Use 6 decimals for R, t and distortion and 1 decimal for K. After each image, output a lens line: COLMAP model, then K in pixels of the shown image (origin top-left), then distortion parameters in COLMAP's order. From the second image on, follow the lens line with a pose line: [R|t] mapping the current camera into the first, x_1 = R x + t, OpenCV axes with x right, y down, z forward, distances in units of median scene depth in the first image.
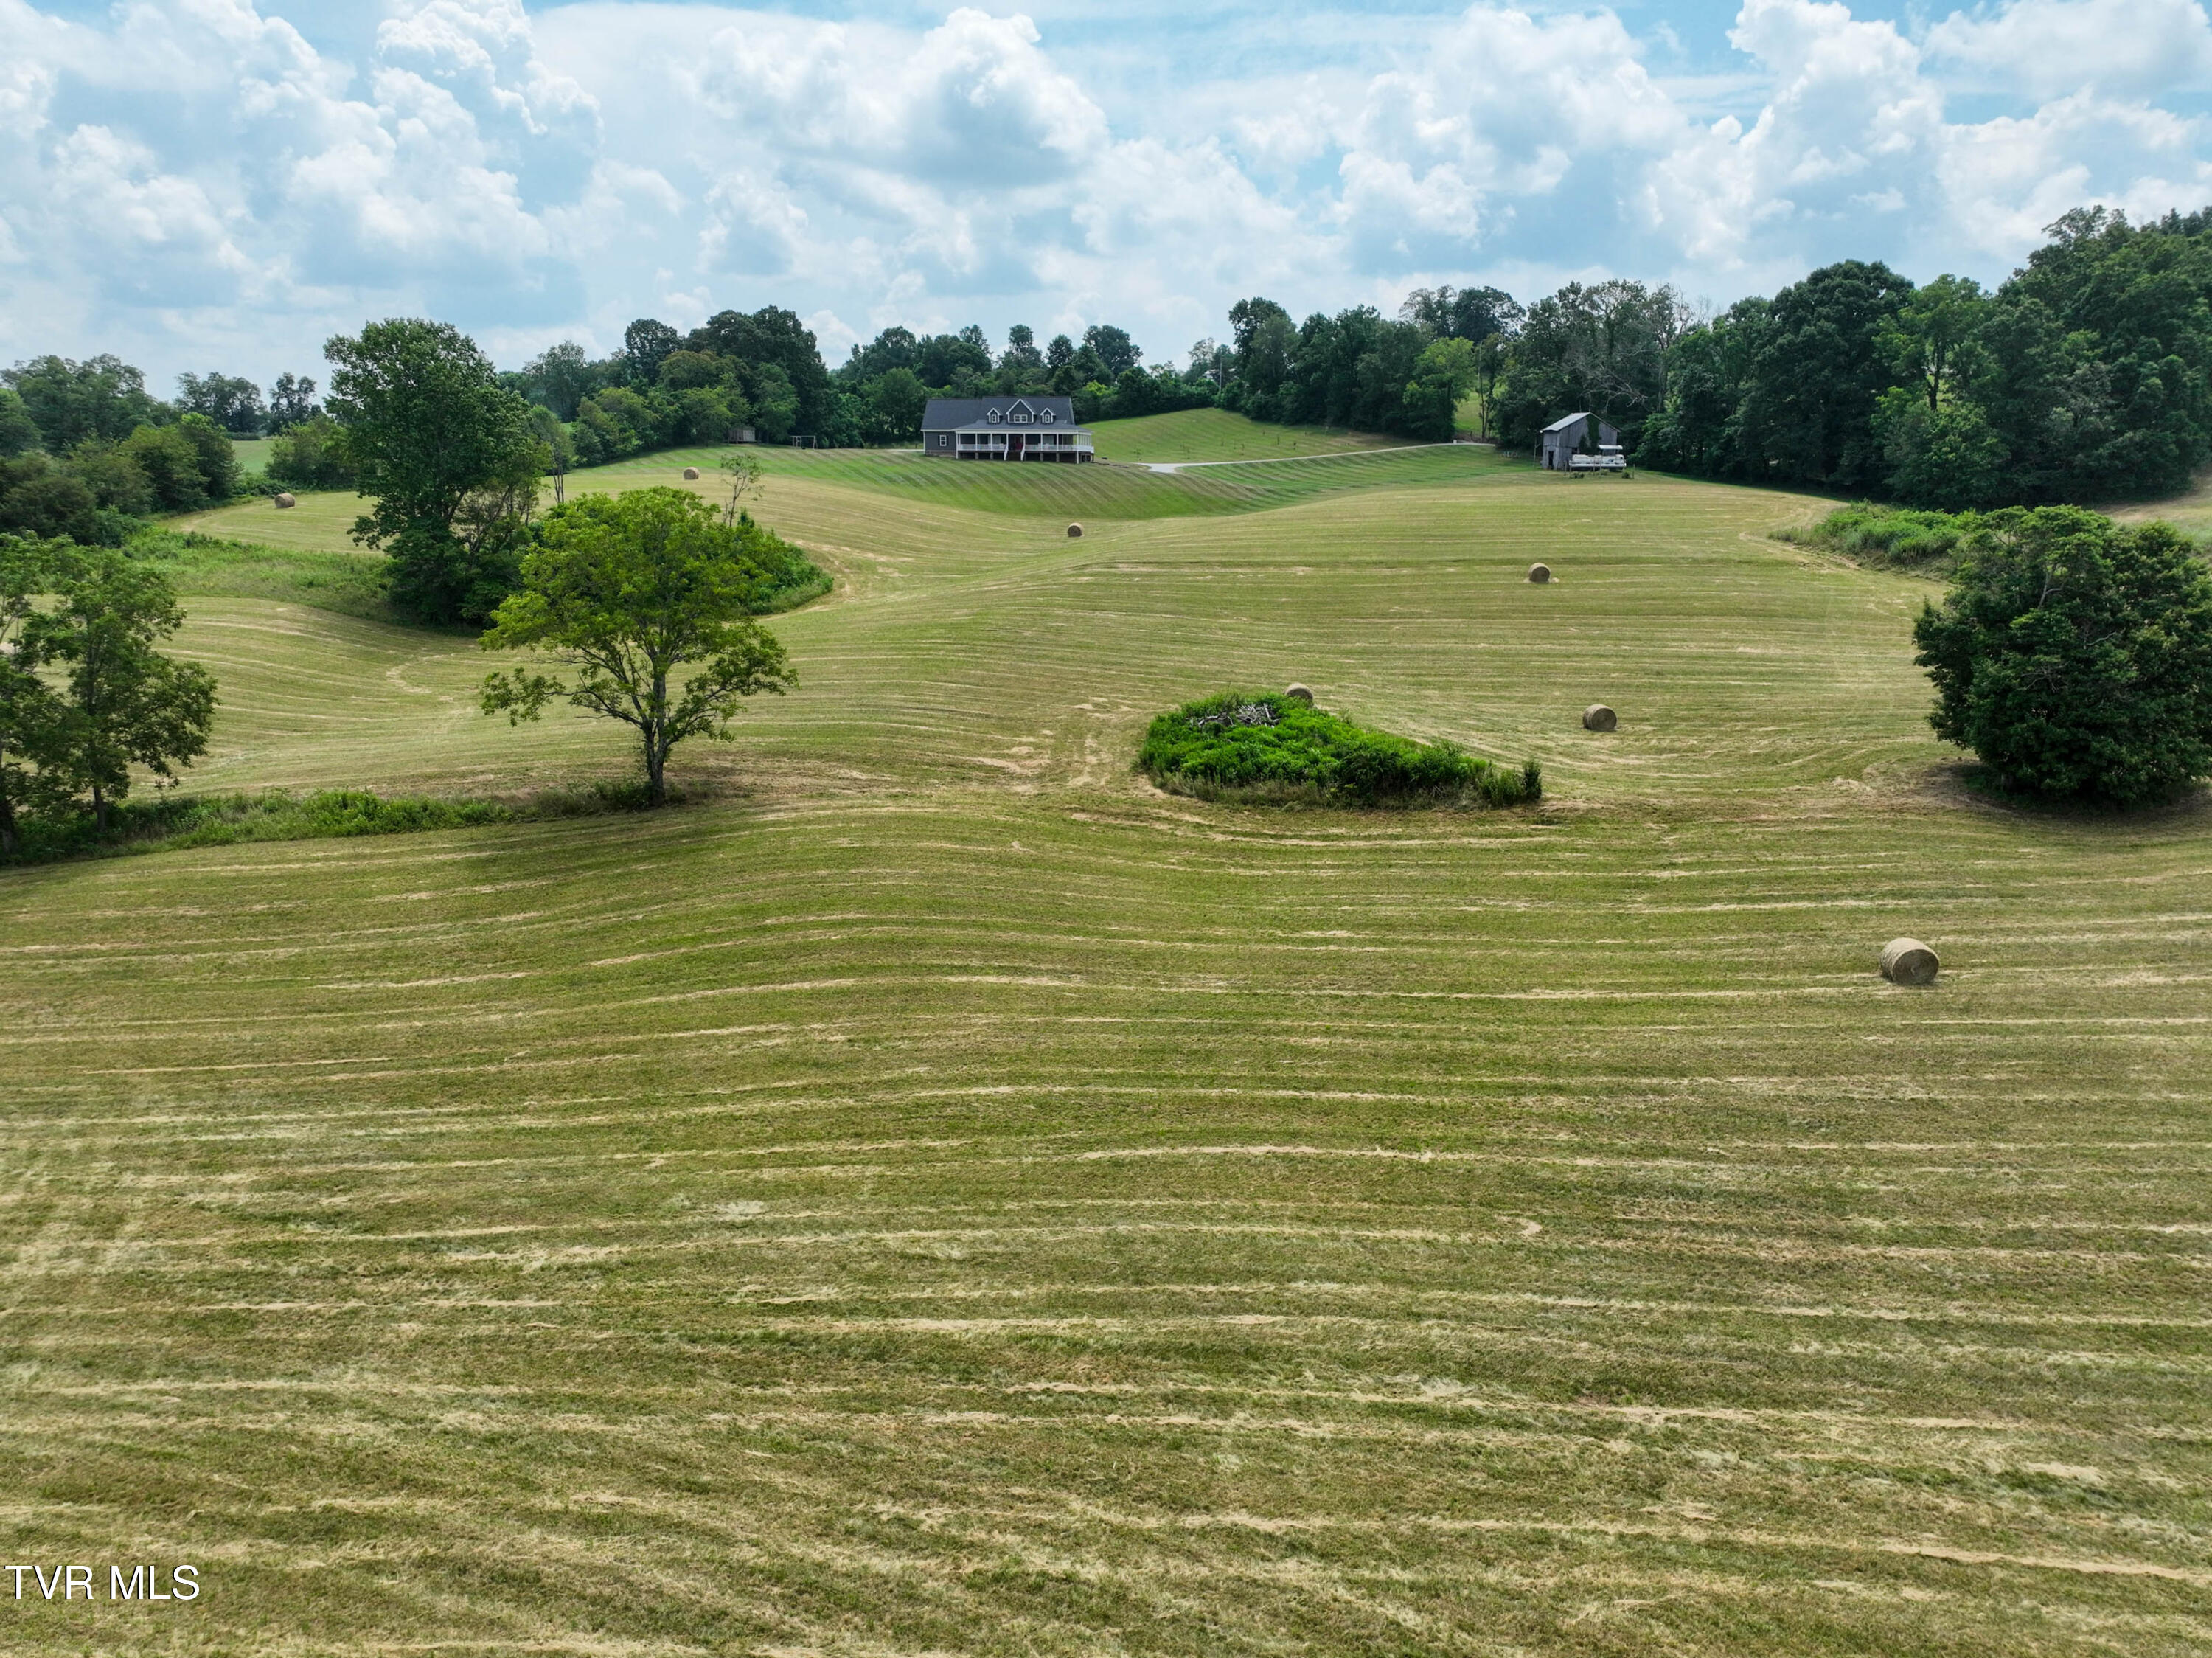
lens RADIAL K [[1557.3, 0, 1112.5], [0, 1557.3, 813.9], [0, 0, 1]] dist [-0.007334, 0.024842]
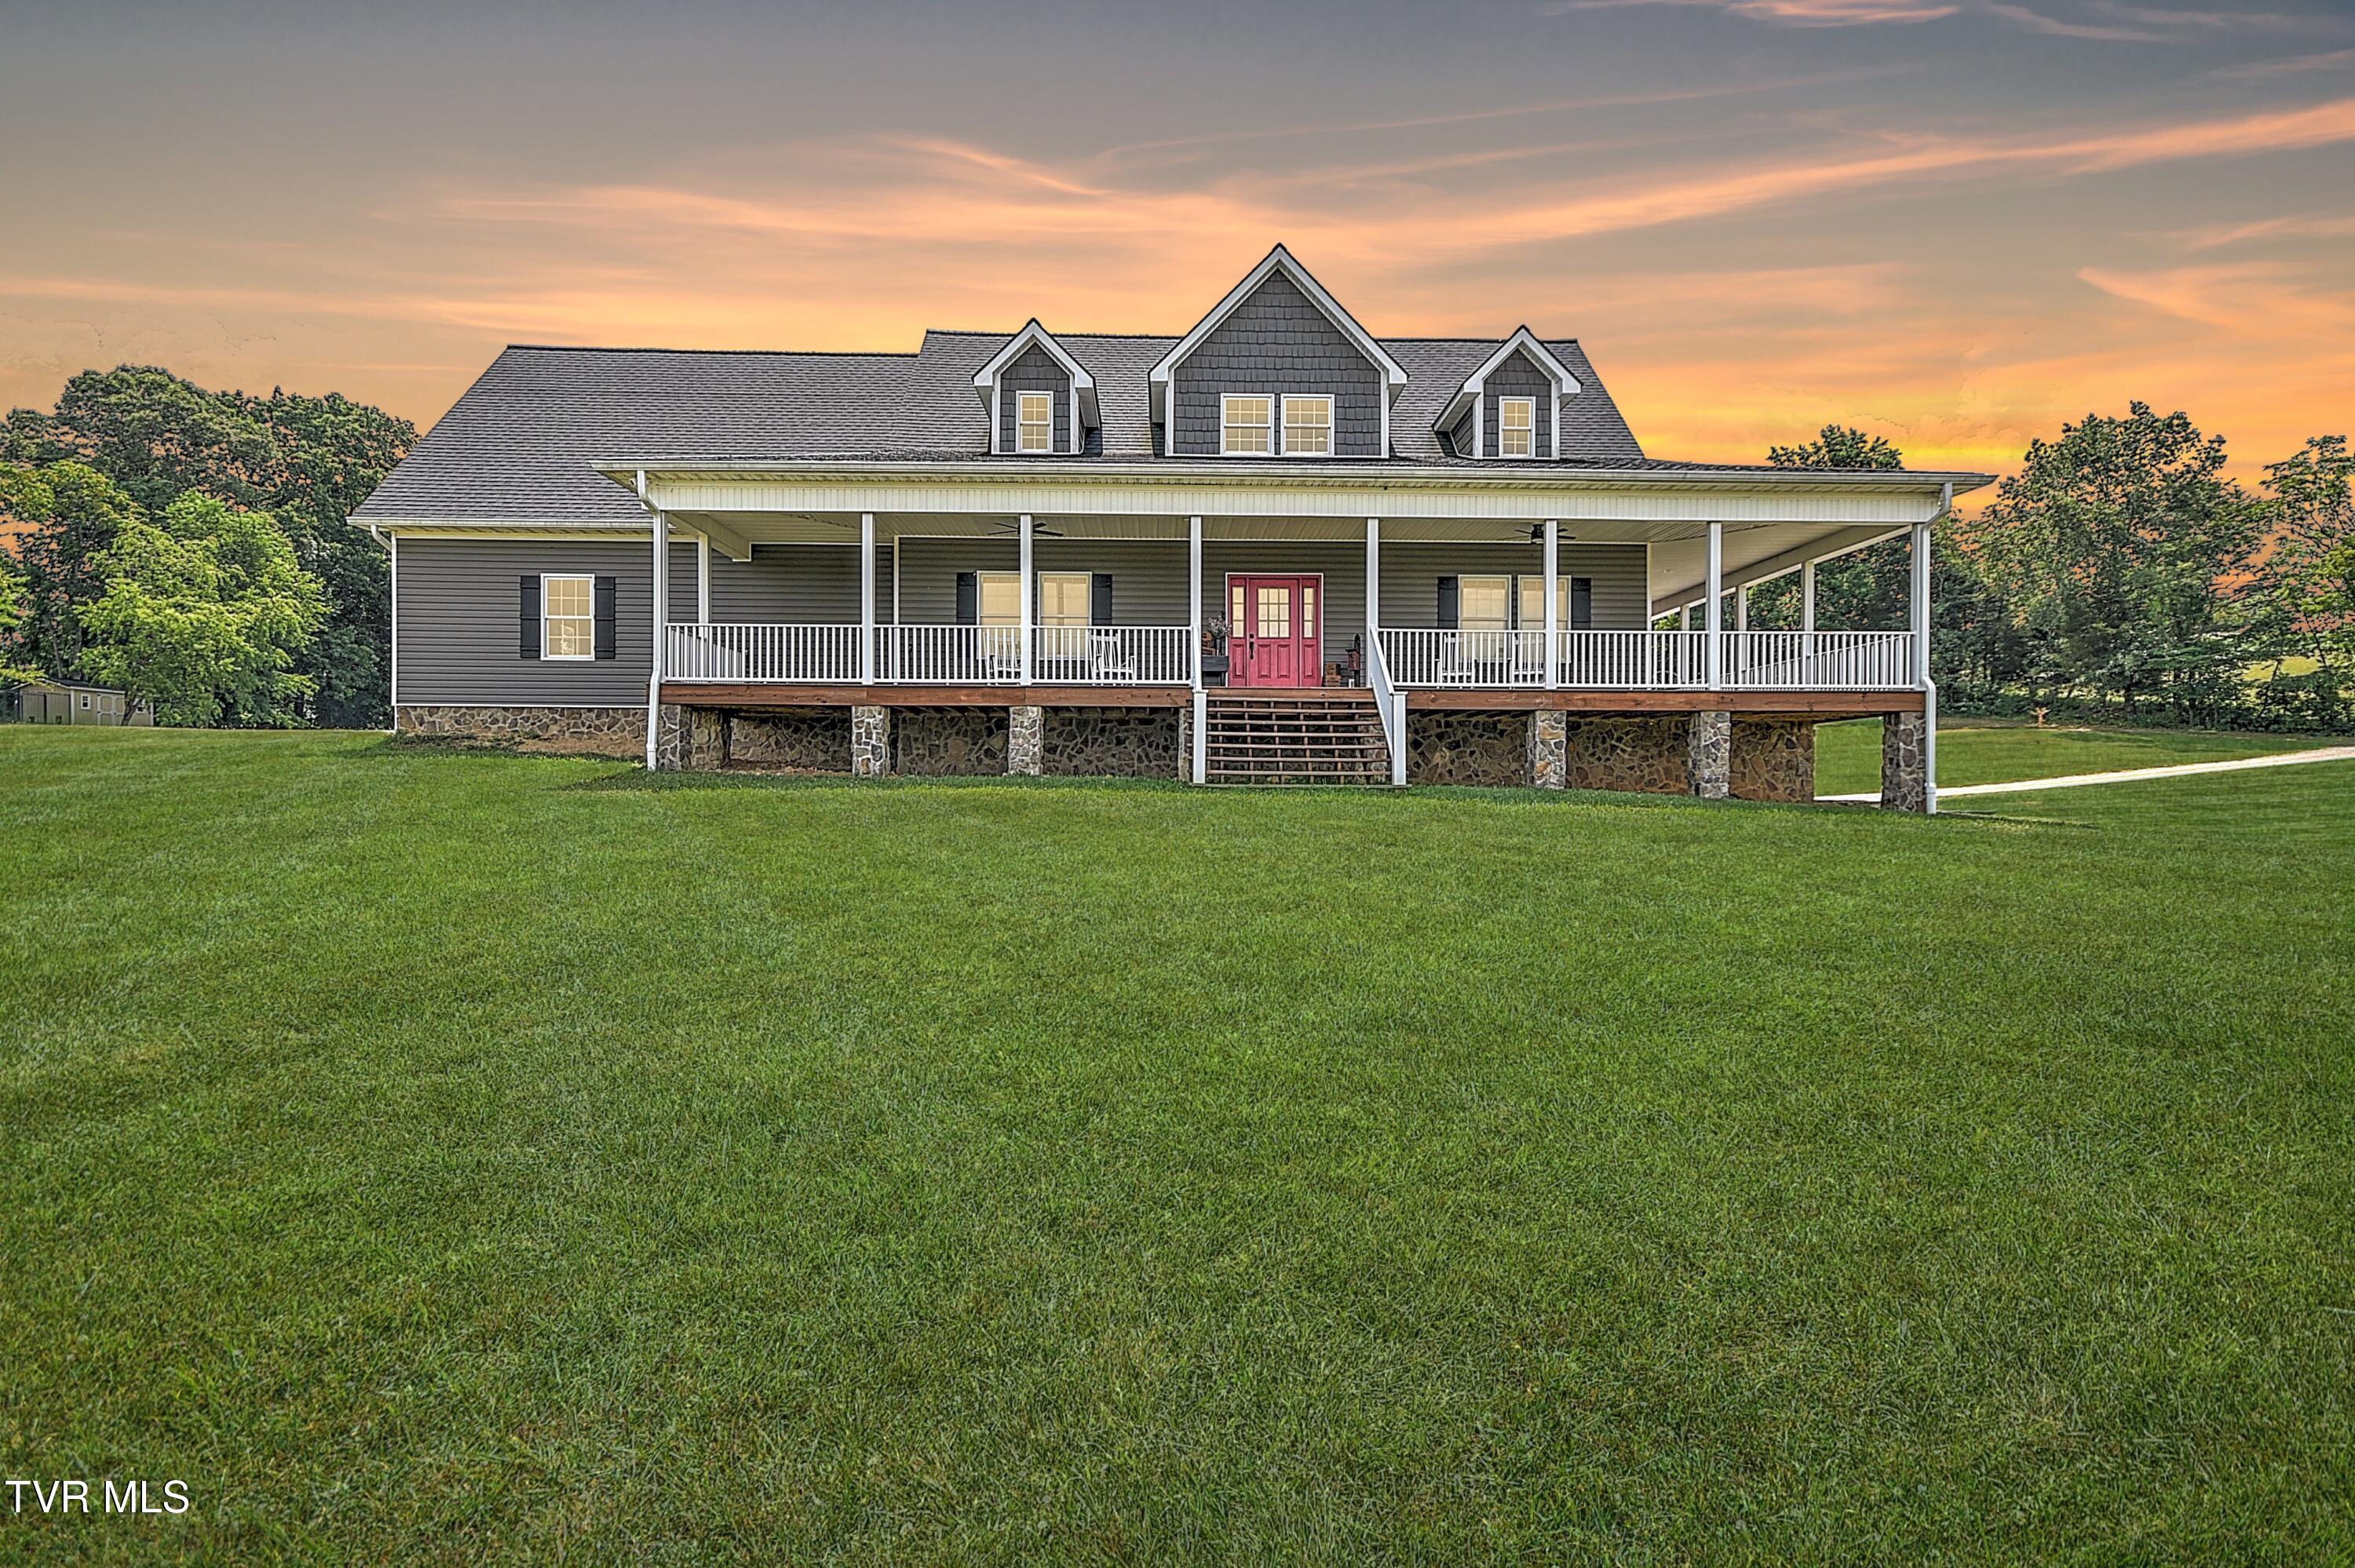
lens RADIAL K [[1110.8, 0, 1198.4], [0, 1110.8, 782.6], [0, 0, 1]] dist [0.009987, -0.000258]
pose [[0.981553, -0.007769, 0.191031, -0.242387], [0.049889, 0.974965, -0.216691, -0.637386], [-0.184565, 0.222224, 0.957368, 2.808184]]
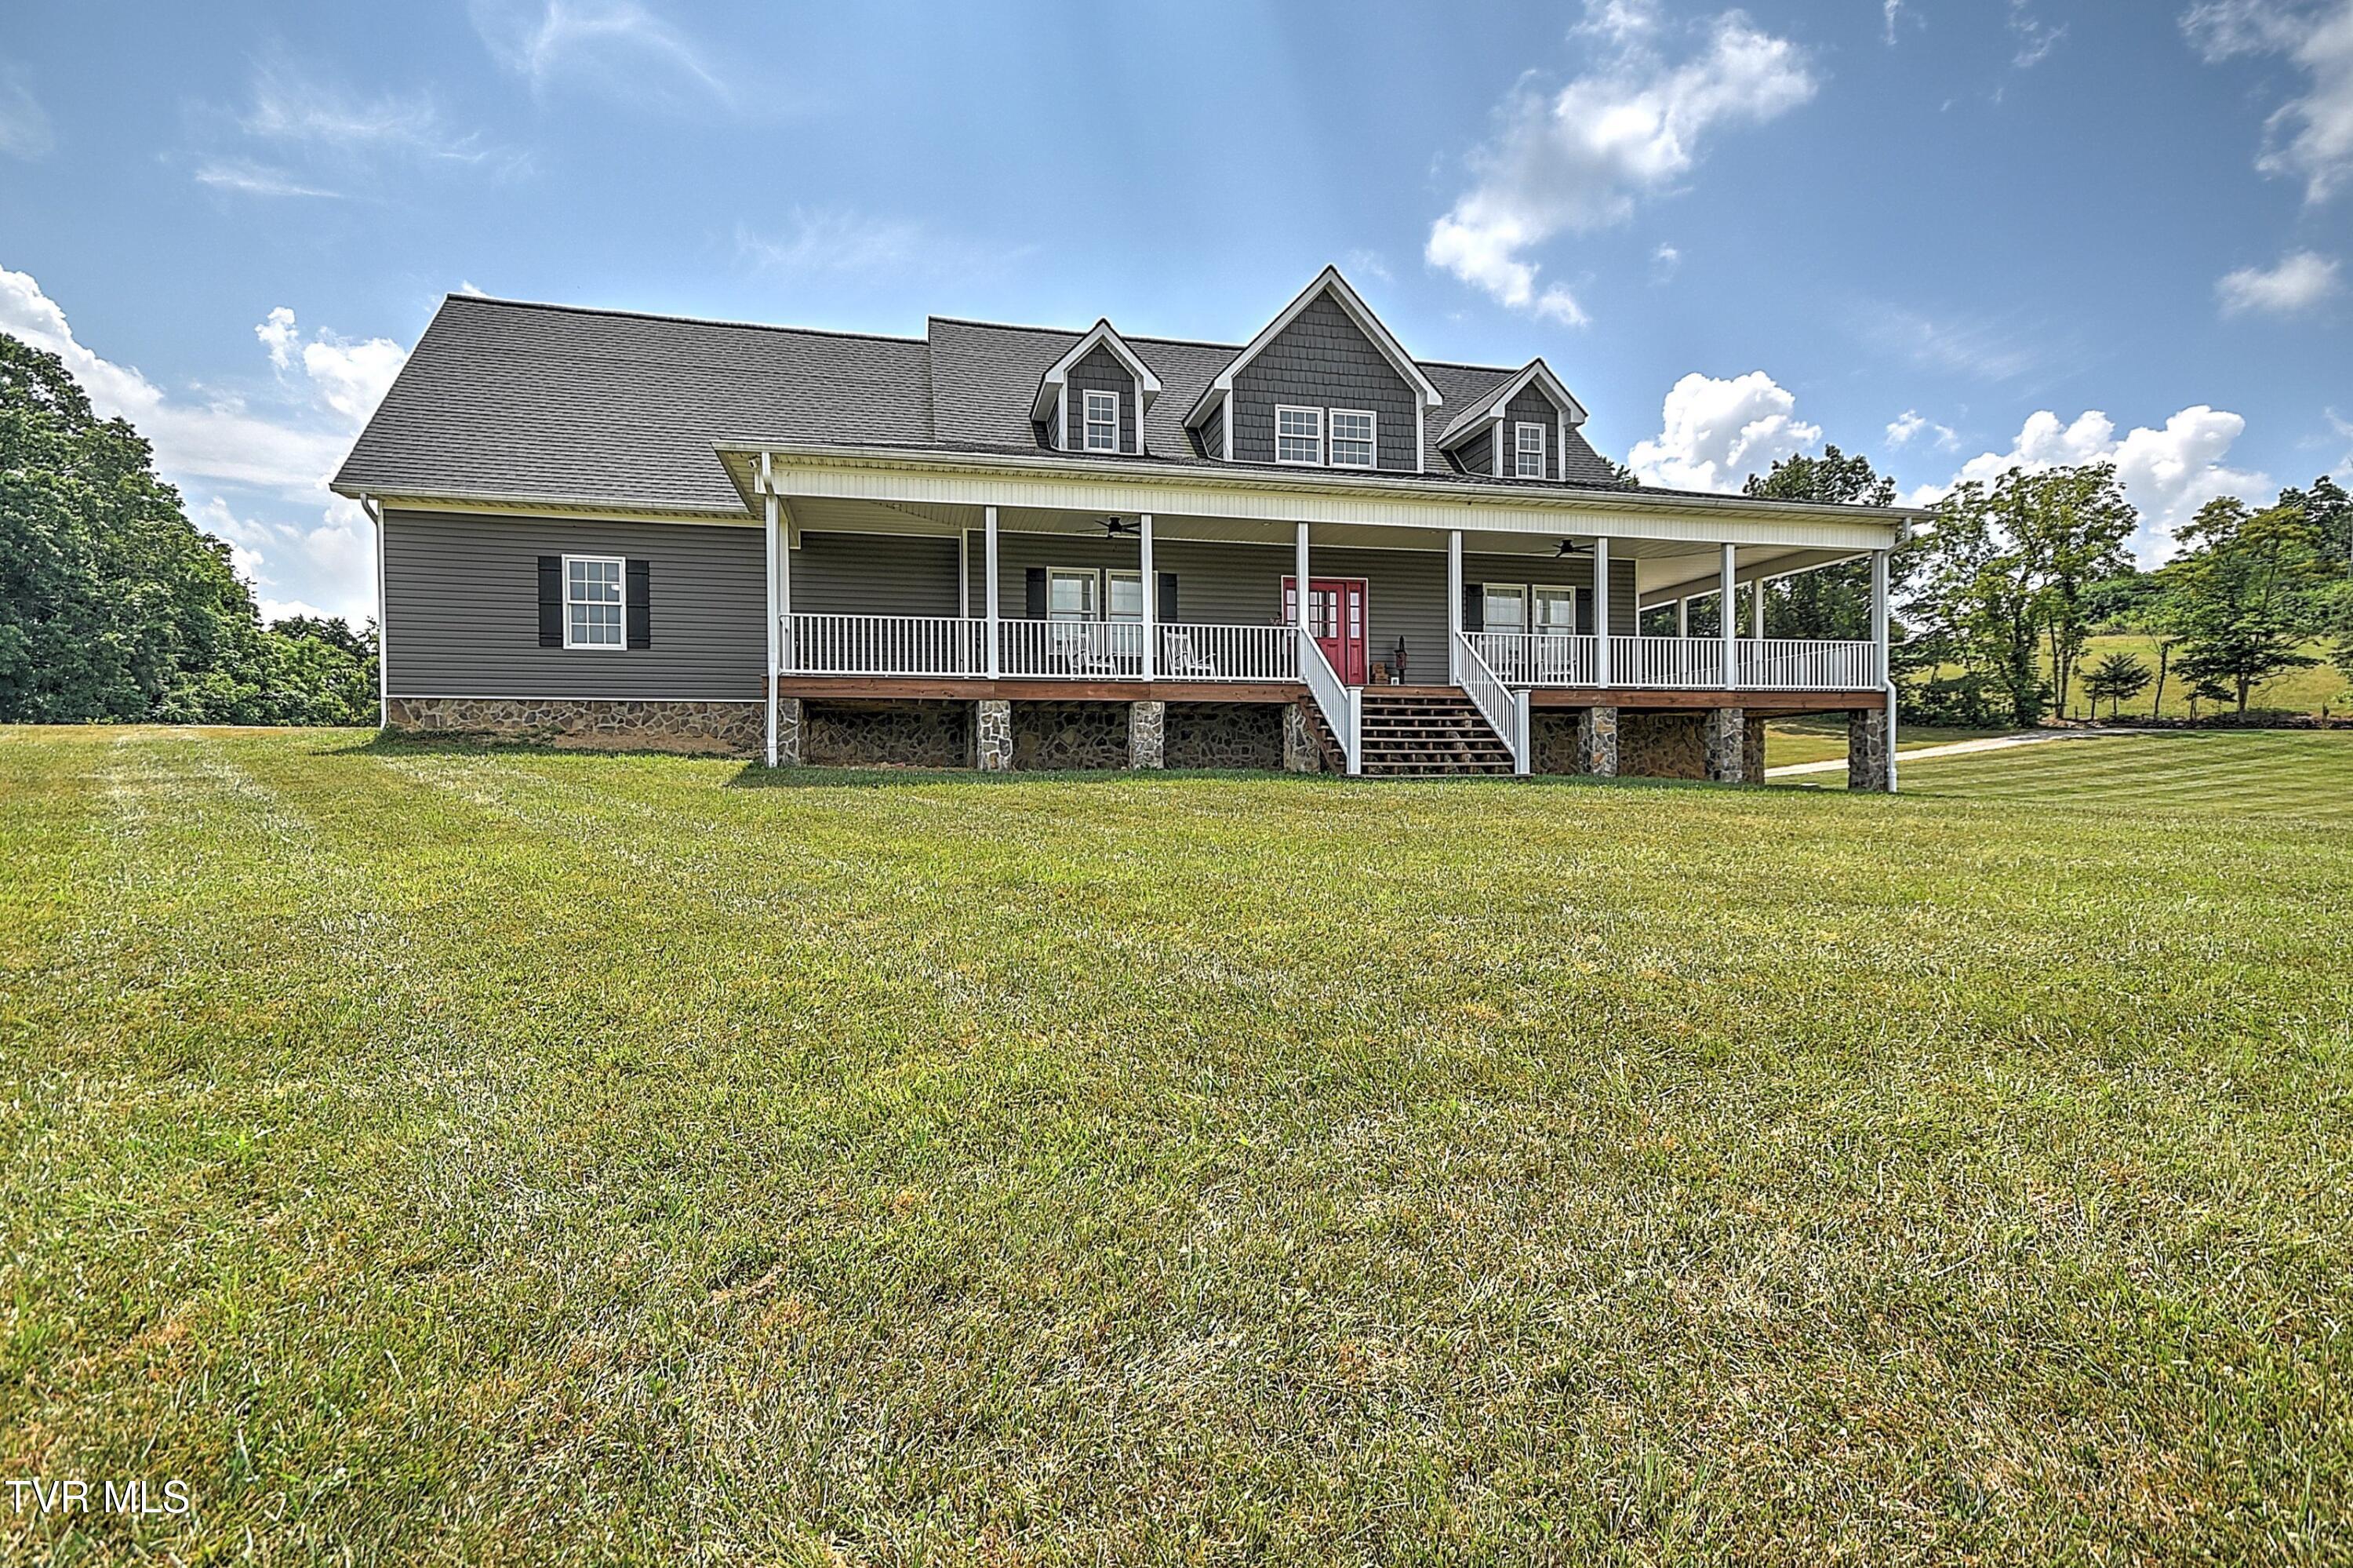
lens RADIAL K [[1110.1, 0, 1197.4], [0, 1110.1, 782.6], [0, 0, 1]] dist [0.009987, -0.000258]
pose [[0.917130, -0.019816, 0.398095, -0.311415], [0.105705, 0.975093, -0.194987, -0.640160], [-0.384316, 0.220909, 0.896382, 2.818523]]
